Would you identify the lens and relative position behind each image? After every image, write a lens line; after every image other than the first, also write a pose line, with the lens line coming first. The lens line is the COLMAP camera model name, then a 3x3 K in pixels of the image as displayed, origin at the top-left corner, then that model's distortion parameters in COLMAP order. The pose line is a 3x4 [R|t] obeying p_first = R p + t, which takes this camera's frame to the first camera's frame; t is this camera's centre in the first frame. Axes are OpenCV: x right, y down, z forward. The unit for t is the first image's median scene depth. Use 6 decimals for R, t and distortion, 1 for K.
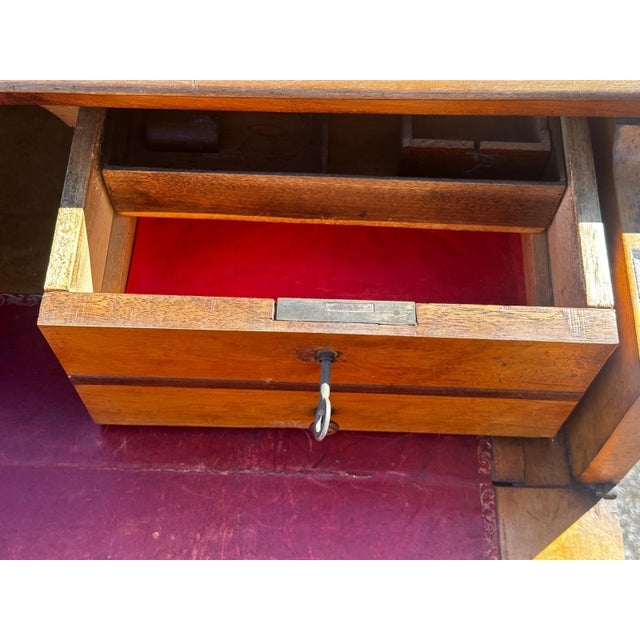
lens RADIAL K [[902.6, 0, 320.0], [0, 902.6, 320.0], [0, 0, 1]] dist [0.158502, -0.171888]
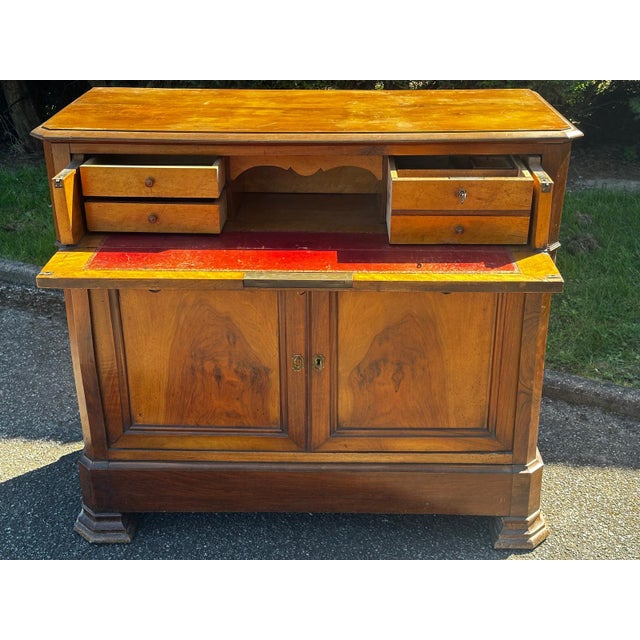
lens RADIAL K [[900.0, 0, 318.7], [0, 900.0, 327.3], [0, 0, 1]] dist [0.137604, -0.083285]
pose [[0.999896, -0.013509, 0.005081, -0.591524], [0.013921, 0.809662, -0.586732, 2.587934], [0.003812, 0.586742, 0.809765, -1.697554]]
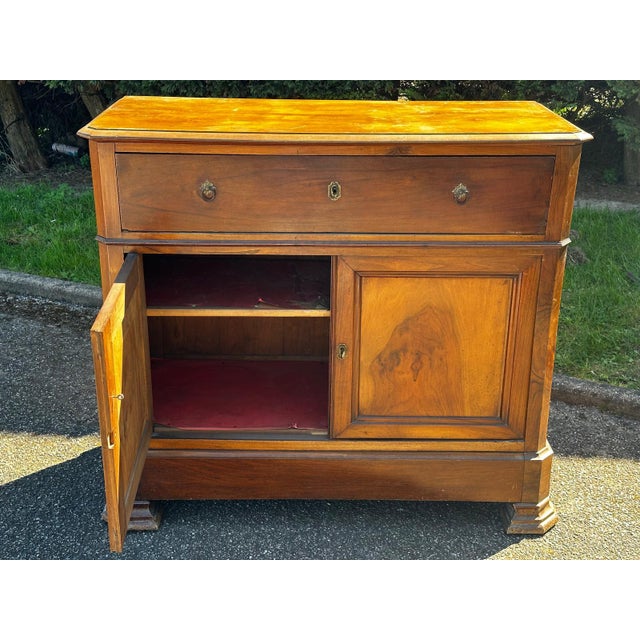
lens RADIAL K [[896.5, 0, 311.9], [0, 896.5, 322.4], [0, 0, 1]] dist [0.156958, -0.155139]
pose [[0.999429, -0.011011, 0.031945, -0.862562], [0.028408, 0.785724, -0.617924, 2.865113], [-0.018296, 0.618479, 0.785588, -1.762035]]
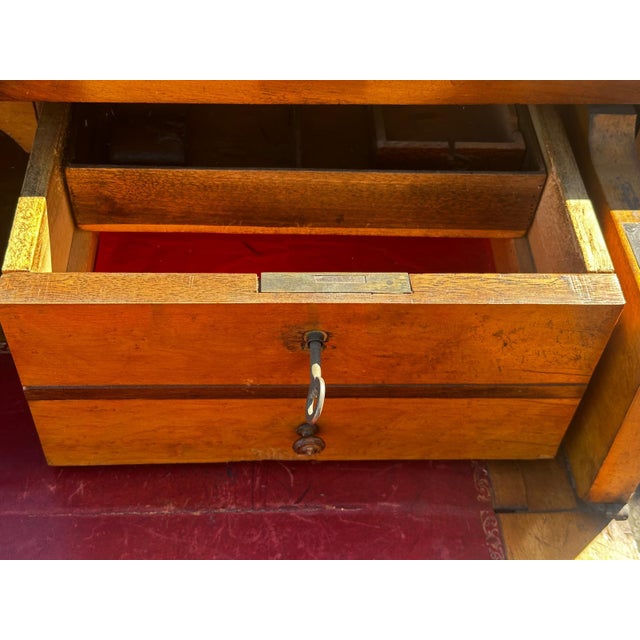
lens RADIAL K [[902.6, 0, 320.0], [0, 902.6, 320.0], [0, 0, 1]] dist [0.158502, -0.171888]
pose [[0.996381, -0.030981, 0.079150, -0.054942], [0.047424, 0.975419, -0.215196, 0.200845], [-0.070537, 0.218171, 0.973358, 0.093148]]
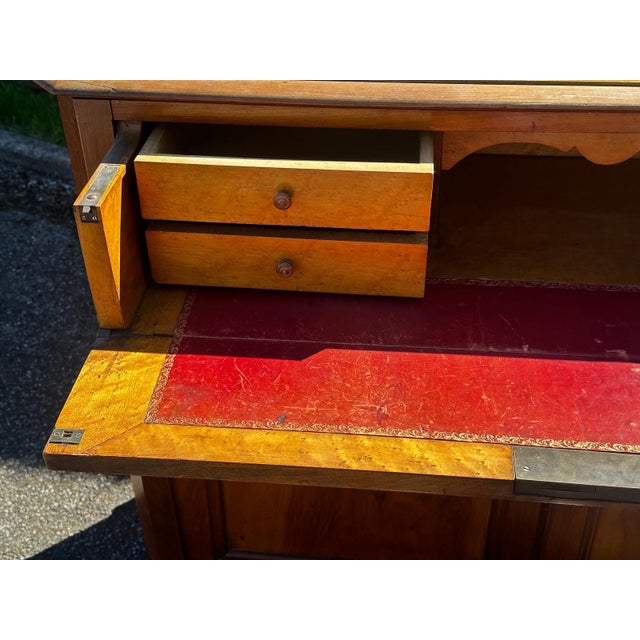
lens RADIAL K [[902.6, 0, 320.0], [0, 902.6, 320.0], [0, 0, 1]] dist [0.158502, -0.171888]
pose [[0.998621, 0.013770, -0.050665, -1.100994], [-0.033249, 0.912701, -0.407273, 0.808836], [0.040634, 0.408396, 0.911900, -0.492962]]
